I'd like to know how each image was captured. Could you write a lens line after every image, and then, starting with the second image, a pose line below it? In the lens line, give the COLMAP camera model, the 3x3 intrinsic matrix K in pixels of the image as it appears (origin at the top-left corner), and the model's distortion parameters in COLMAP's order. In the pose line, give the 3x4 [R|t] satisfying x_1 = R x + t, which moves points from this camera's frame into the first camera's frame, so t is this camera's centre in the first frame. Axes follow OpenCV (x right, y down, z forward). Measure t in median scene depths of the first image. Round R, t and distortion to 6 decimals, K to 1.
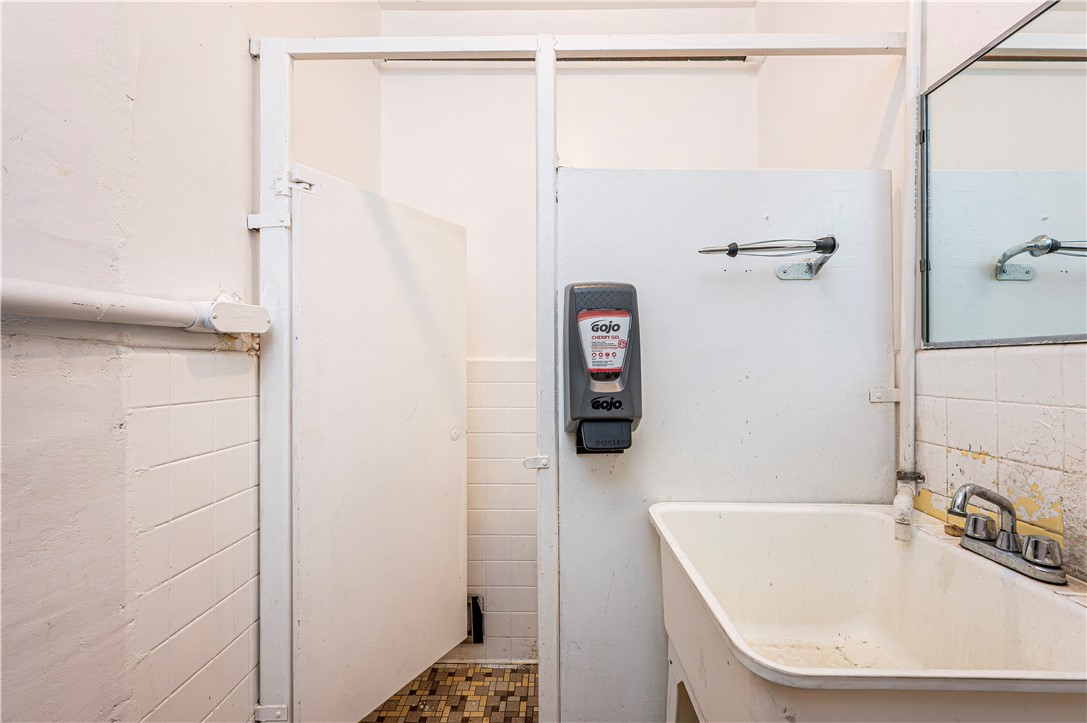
lens RADIAL K [[431.8, 0, 543.5], [0, 431.8, 361.5], [0, 0, 1]] dist [0.000085, -0.000030]
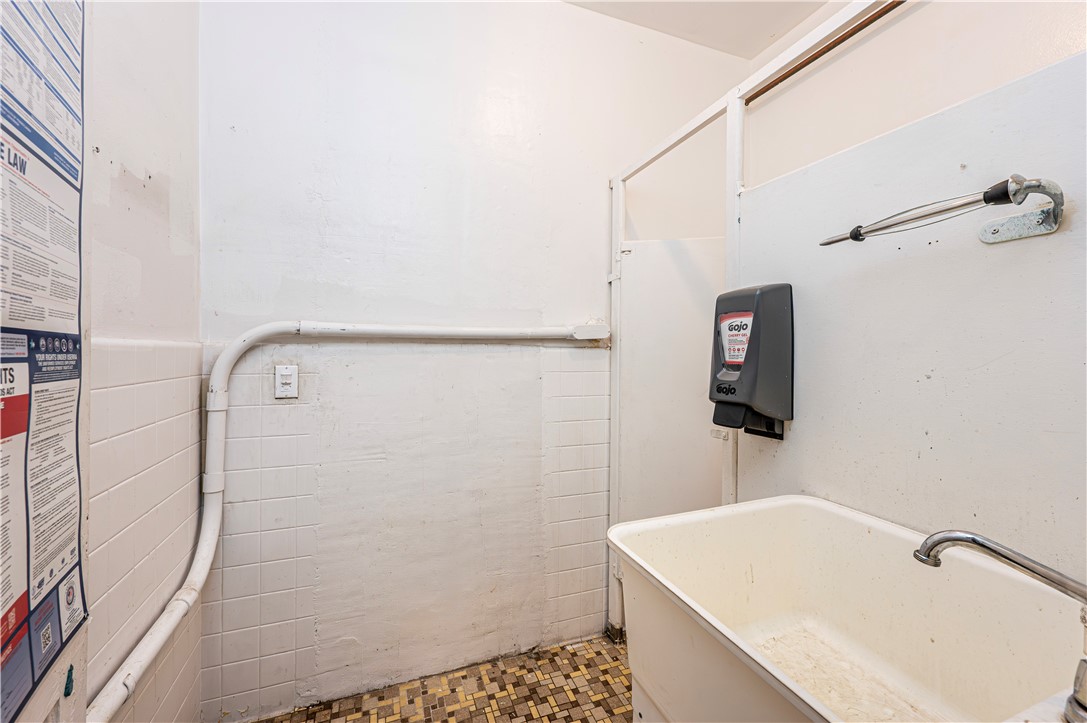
lens RADIAL K [[431.9, 0, 544.6], [0, 431.9, 348.9], [0, 0, 1]] dist [0.000349, 0.000013]
pose [[0.368993, -0.002212, -0.929430, 1.065370], [-0.000467, 0.999997, -0.002565, -0.014805], [0.929432, 0.001381, 0.368991, 0.054182]]
